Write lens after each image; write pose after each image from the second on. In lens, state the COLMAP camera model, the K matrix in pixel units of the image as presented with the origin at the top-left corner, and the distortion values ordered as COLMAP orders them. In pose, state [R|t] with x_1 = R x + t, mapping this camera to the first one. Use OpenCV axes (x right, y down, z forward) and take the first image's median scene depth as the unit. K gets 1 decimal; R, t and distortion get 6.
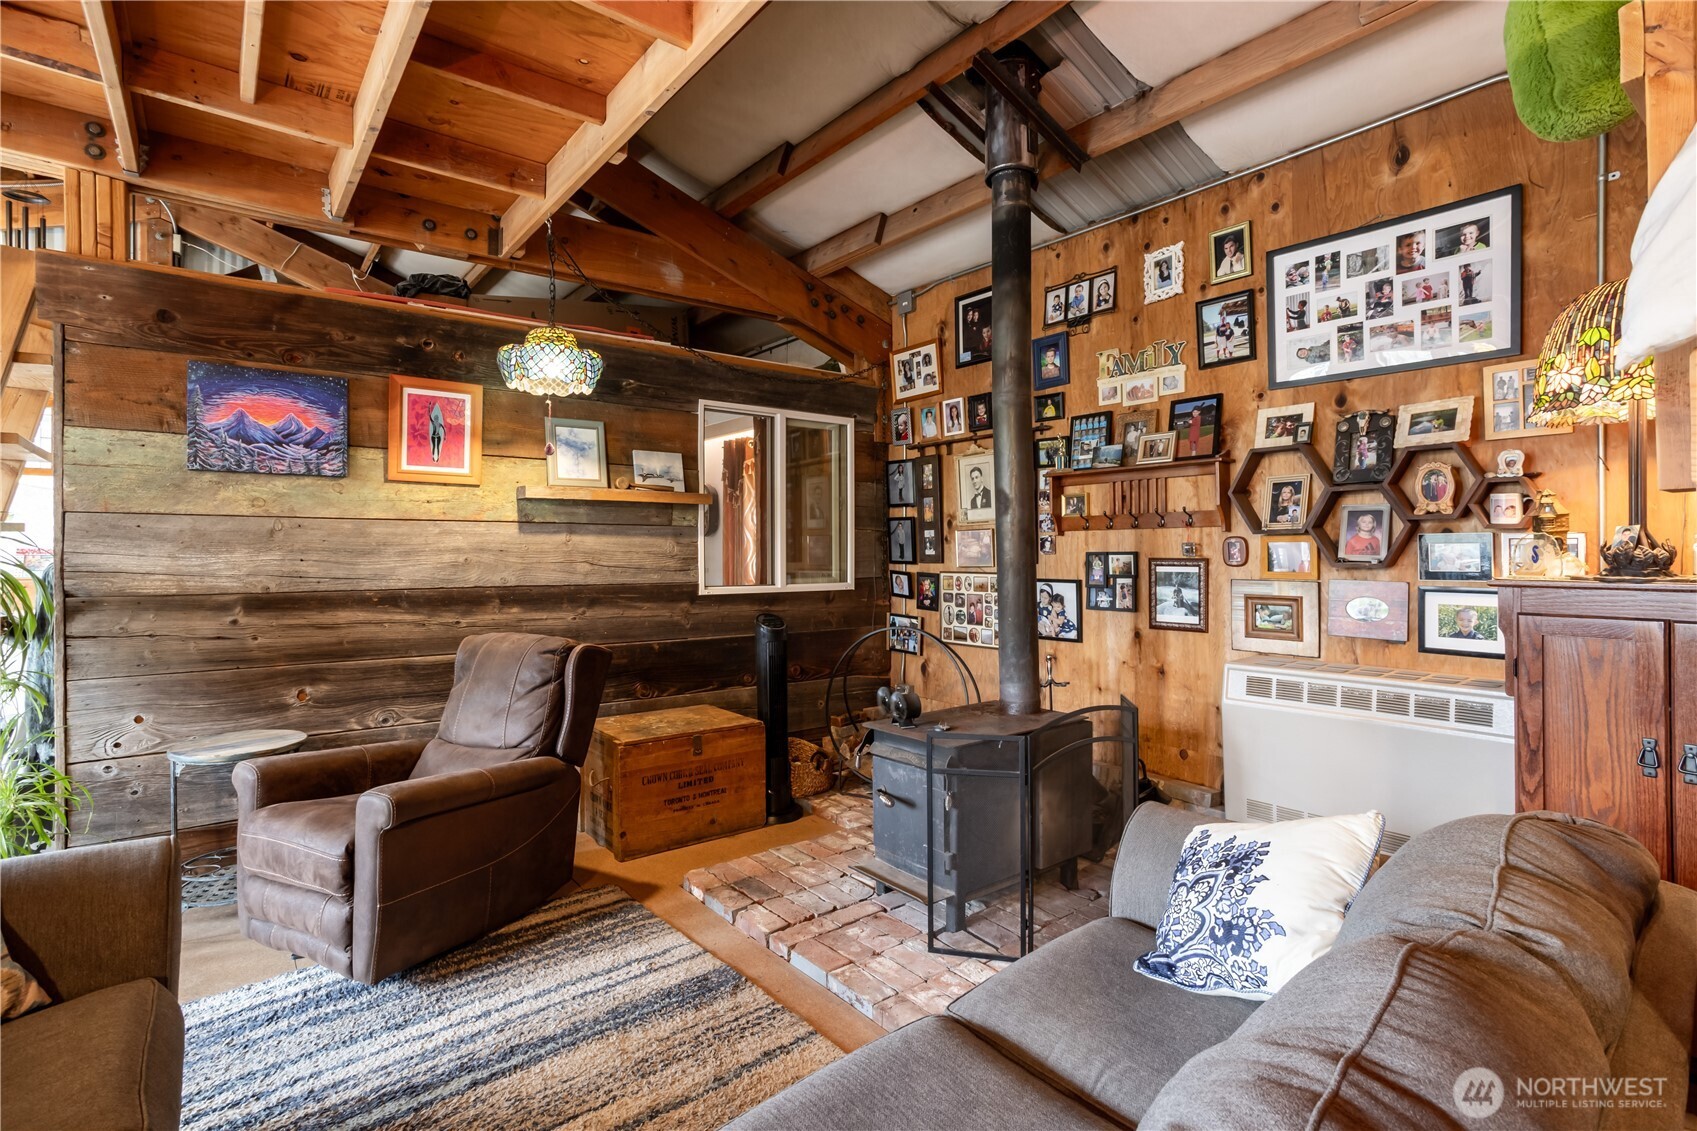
lens RADIAL K [[816.3, 0, 860.7], [0, 816.3, 551.4], [0, 0, 1]] dist [-0.054146, 0.032582]
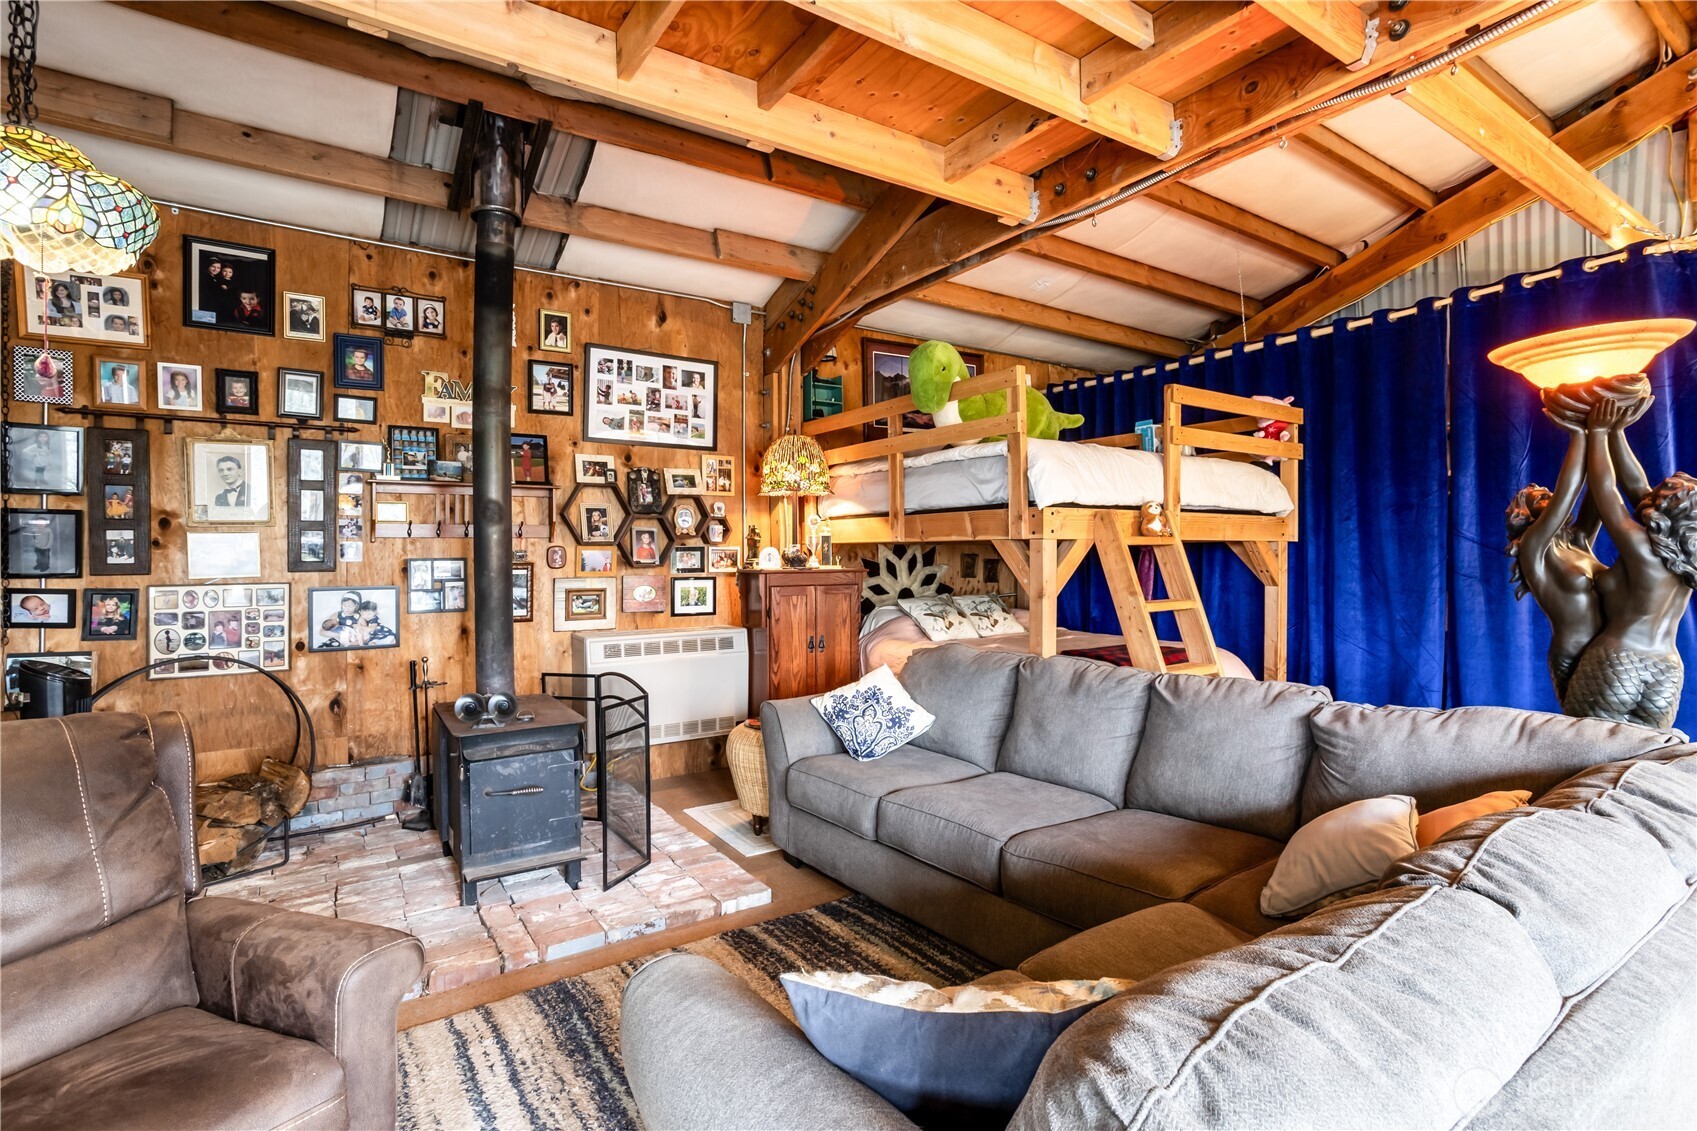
lens RADIAL K [[816.3, 0, 860.7], [0, 816.3, 551.4], [0, 0, 1]] dist [-0.054146, 0.032582]
pose [[0.076813, 0.003236, 0.997040, -0.828832], [0.003827, 0.999986, -0.003540, -0.002735], [-0.997038, 0.004088, 0.076799, 0.403883]]
